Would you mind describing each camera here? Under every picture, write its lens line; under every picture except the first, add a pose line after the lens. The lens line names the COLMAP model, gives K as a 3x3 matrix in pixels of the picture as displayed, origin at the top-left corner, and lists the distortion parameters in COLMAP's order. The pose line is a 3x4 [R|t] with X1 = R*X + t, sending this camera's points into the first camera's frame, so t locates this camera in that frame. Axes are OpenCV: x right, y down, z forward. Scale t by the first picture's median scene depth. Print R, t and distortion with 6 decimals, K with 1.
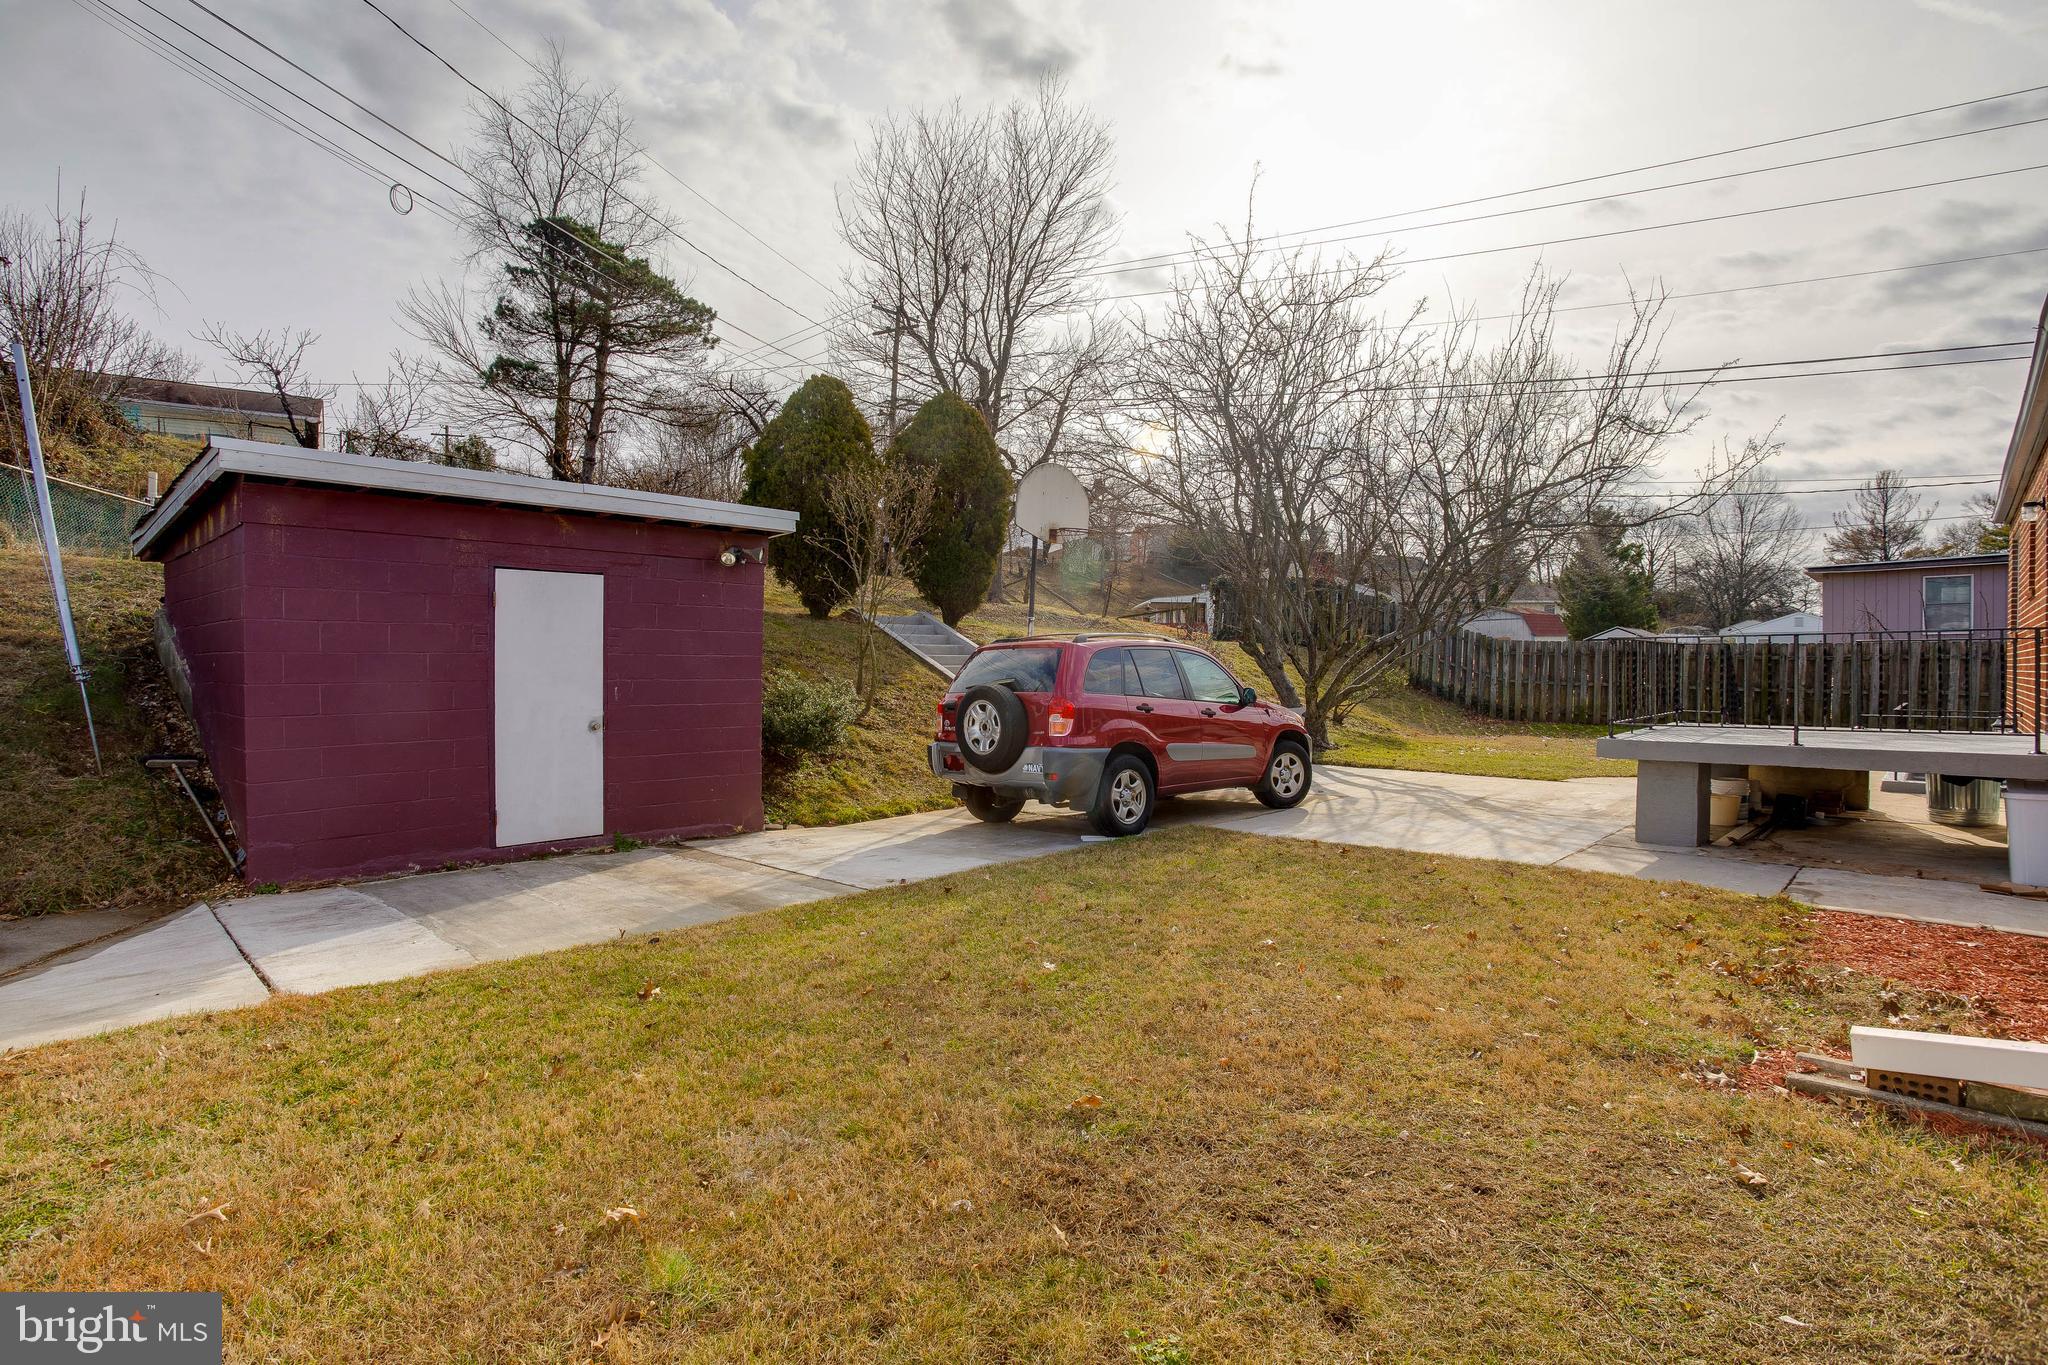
lens RADIAL K [[980.7, 0, 1021.5], [0, 980.7, 665.4], [0, 0, 1]] dist [-0.001887, 0.000090]
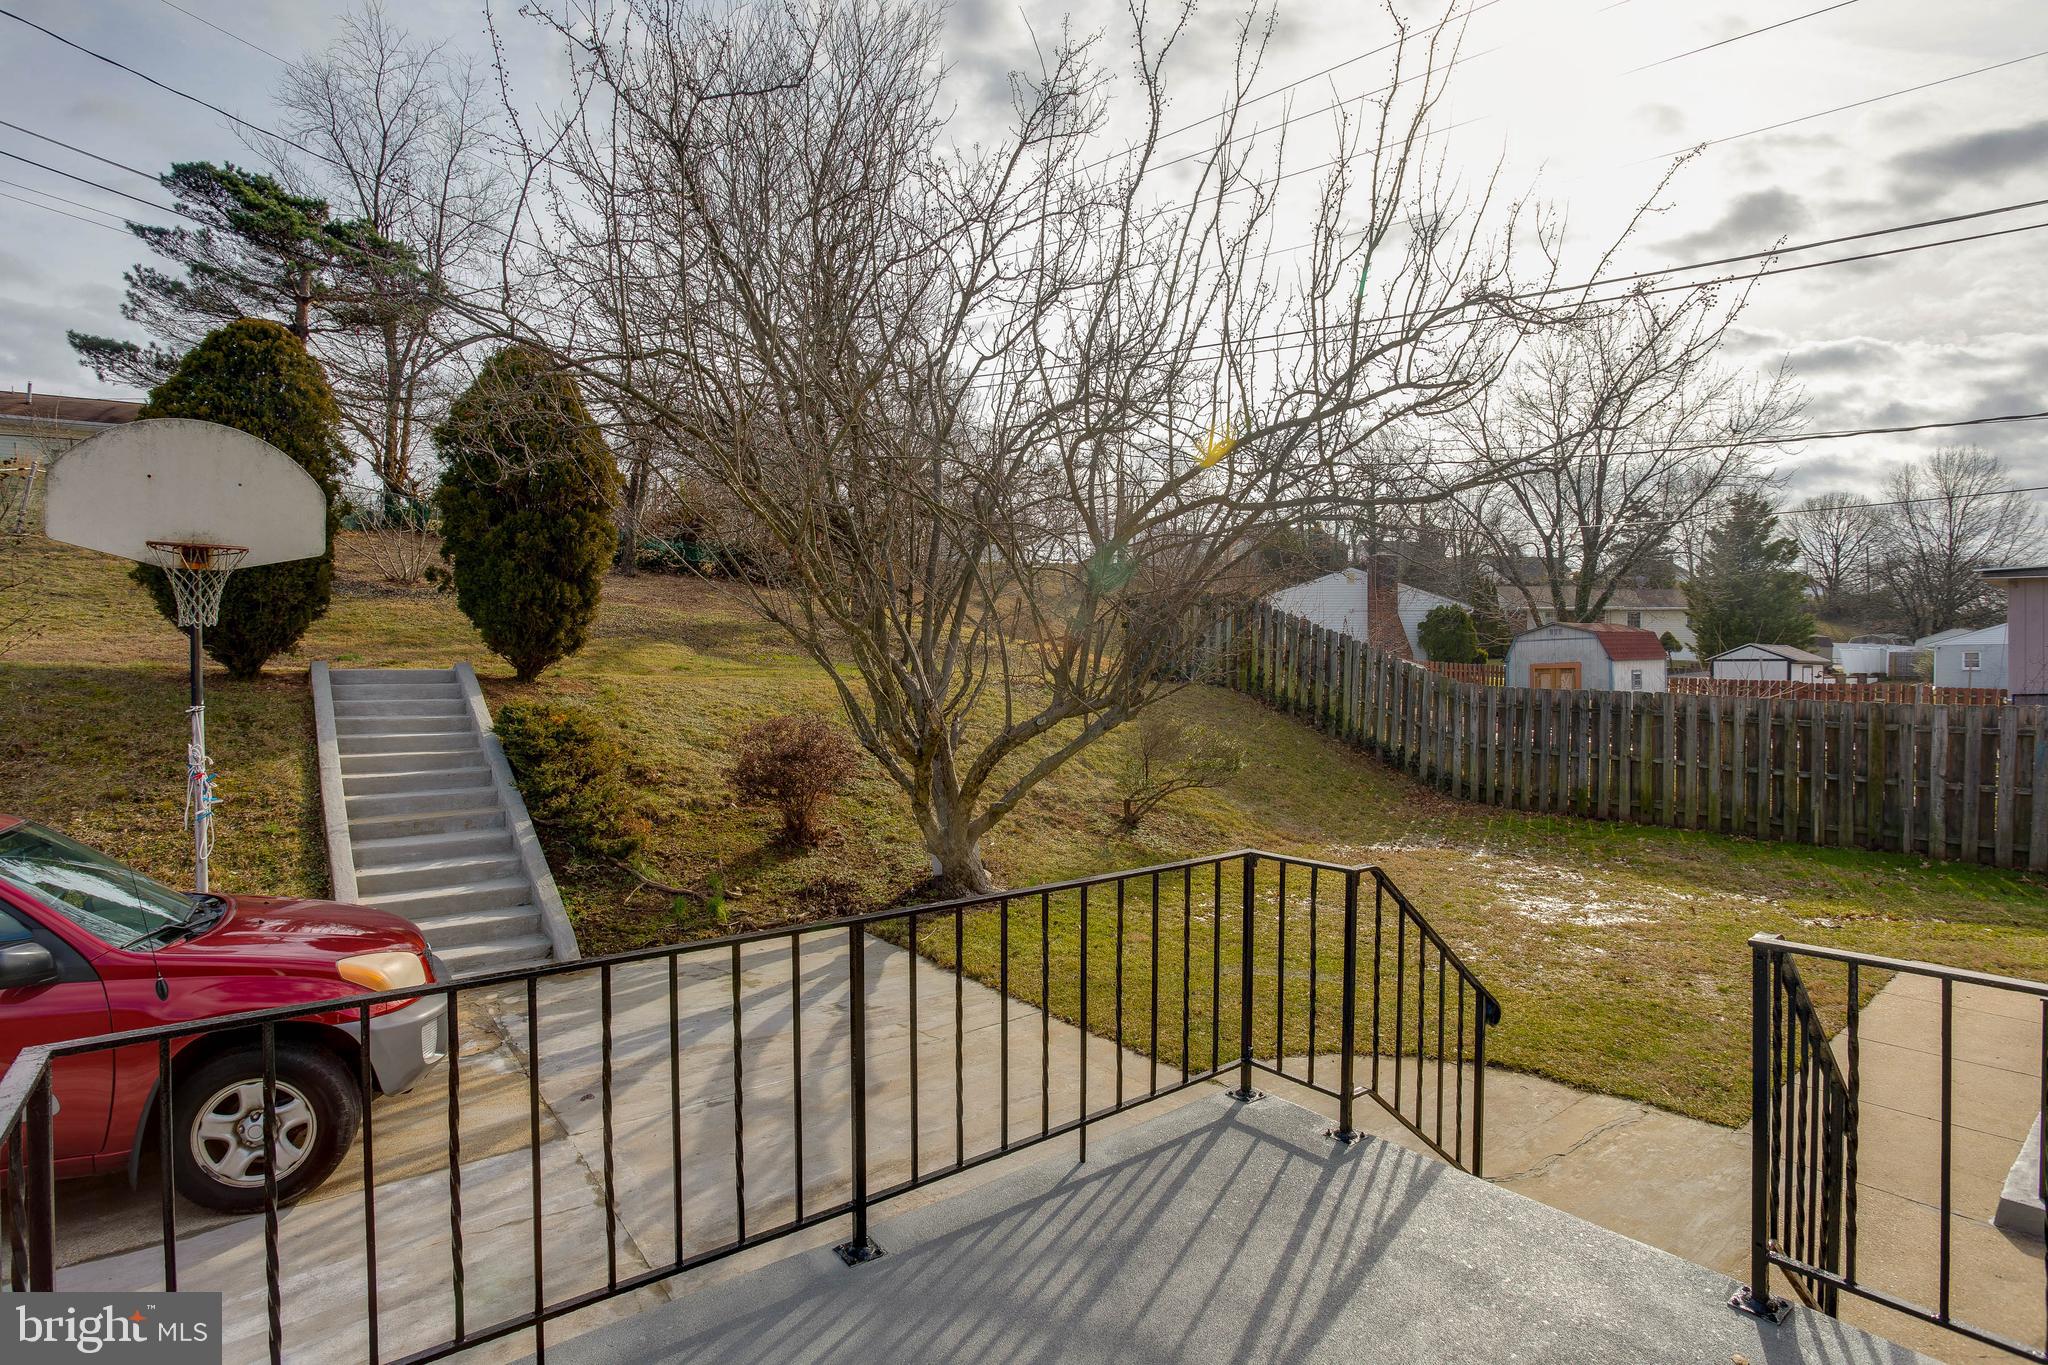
lens RADIAL K [[980.7, 0, 1021.5], [0, 980.7, 665.4], [0, 0, 1]] dist [-0.001887, 0.000090]
pose [[0.991103, -0.003649, -0.133046, 0.273703], [0.002364, 0.999949, -0.009815, -0.032550], [0.133075, 0.009413, 0.991061, 0.289454]]
